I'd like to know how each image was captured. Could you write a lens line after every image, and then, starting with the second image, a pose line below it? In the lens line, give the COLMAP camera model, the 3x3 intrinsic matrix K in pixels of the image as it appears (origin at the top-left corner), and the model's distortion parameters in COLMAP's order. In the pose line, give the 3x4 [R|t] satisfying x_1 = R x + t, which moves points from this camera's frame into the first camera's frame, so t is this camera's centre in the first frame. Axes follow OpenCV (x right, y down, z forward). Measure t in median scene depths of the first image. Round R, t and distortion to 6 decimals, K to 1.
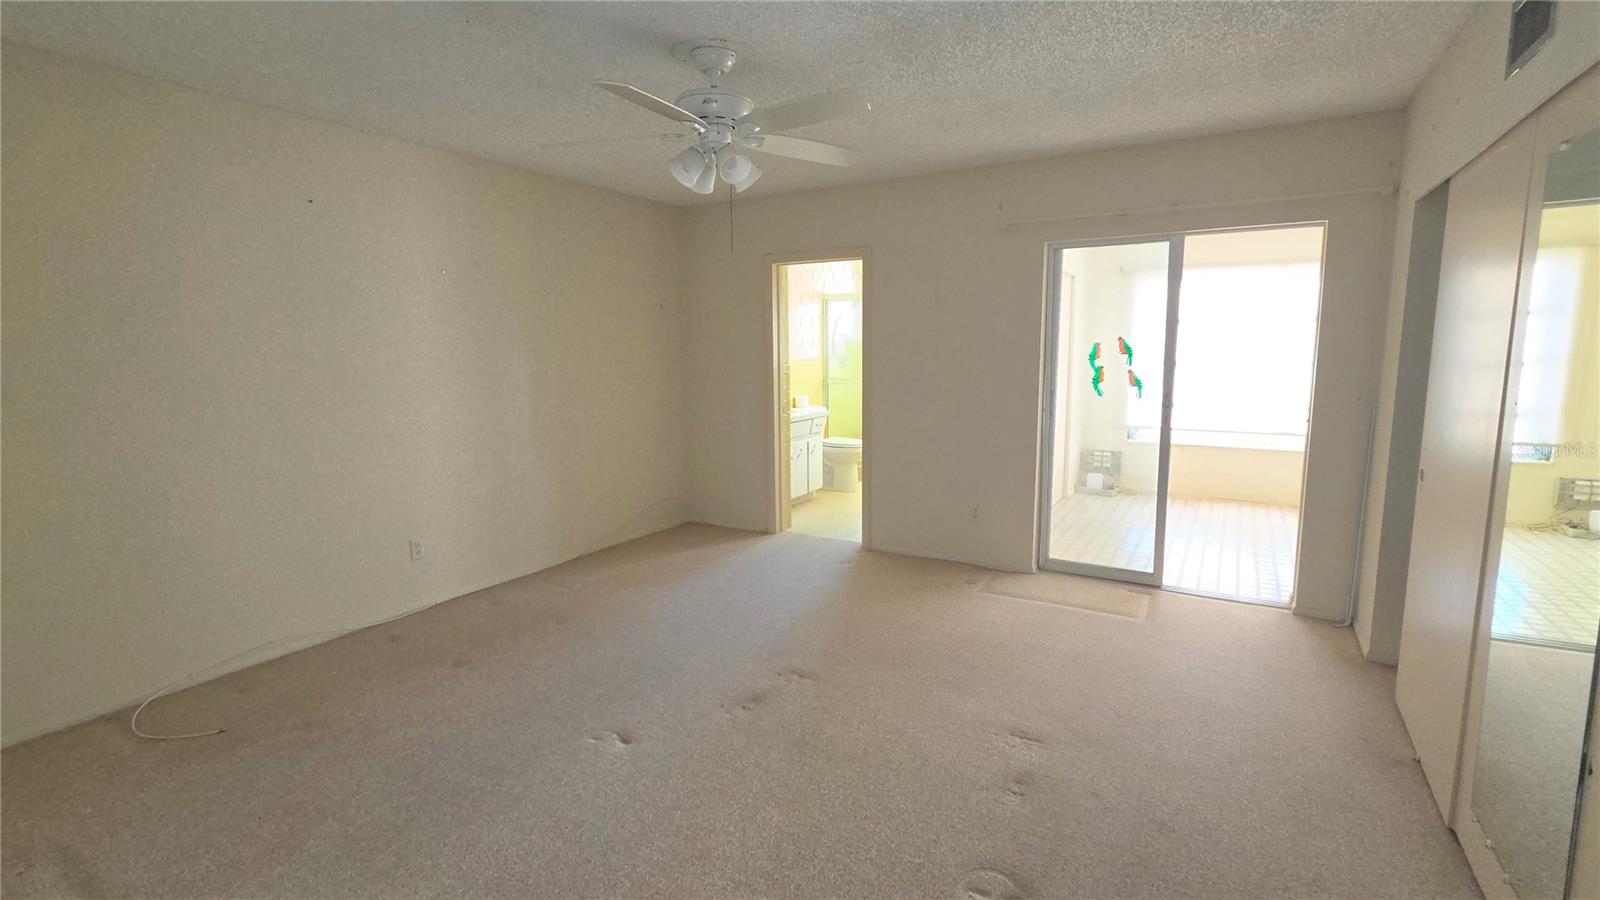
lens RADIAL K [[744.9, 0, 800.0], [0, 744.9, 450.0], [0, 0, 1]] dist [-0.000790, -0.000049]
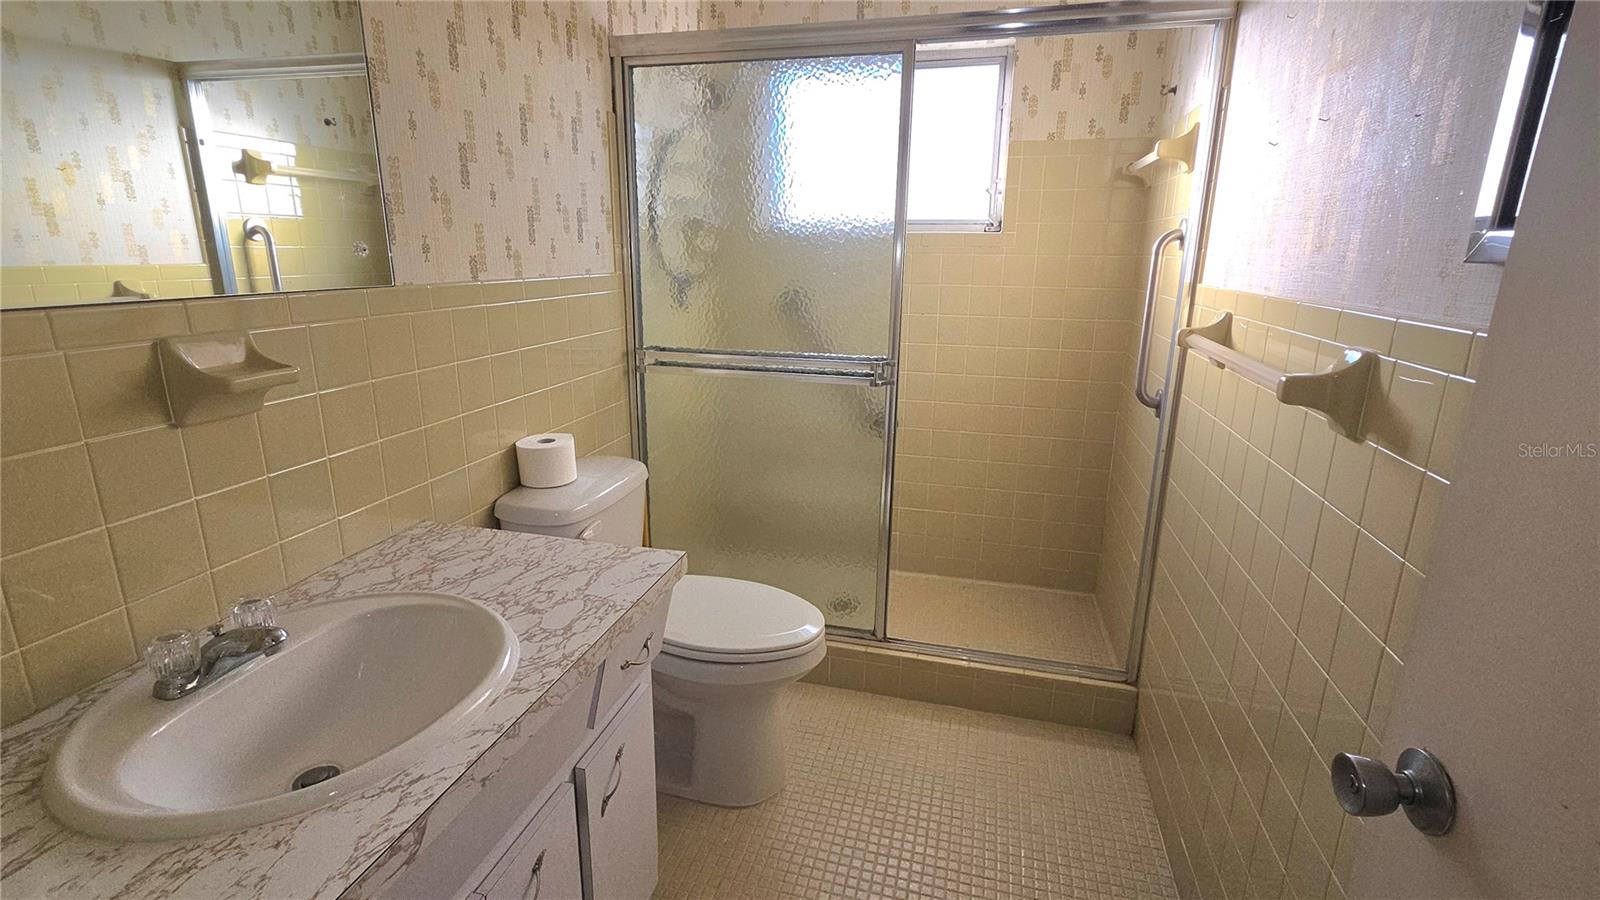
lens RADIAL K [[744.9, 0, 800.0], [0, 744.9, 450.0], [0, 0, 1]] dist [-0.000790, -0.000049]
pose [[0.958533, -0.055202, 0.279584, 0.012795], [0.018642, 0.991105, 0.131772, -0.094486], [-0.284371, -0.121096, 0.951036, 0.705557]]
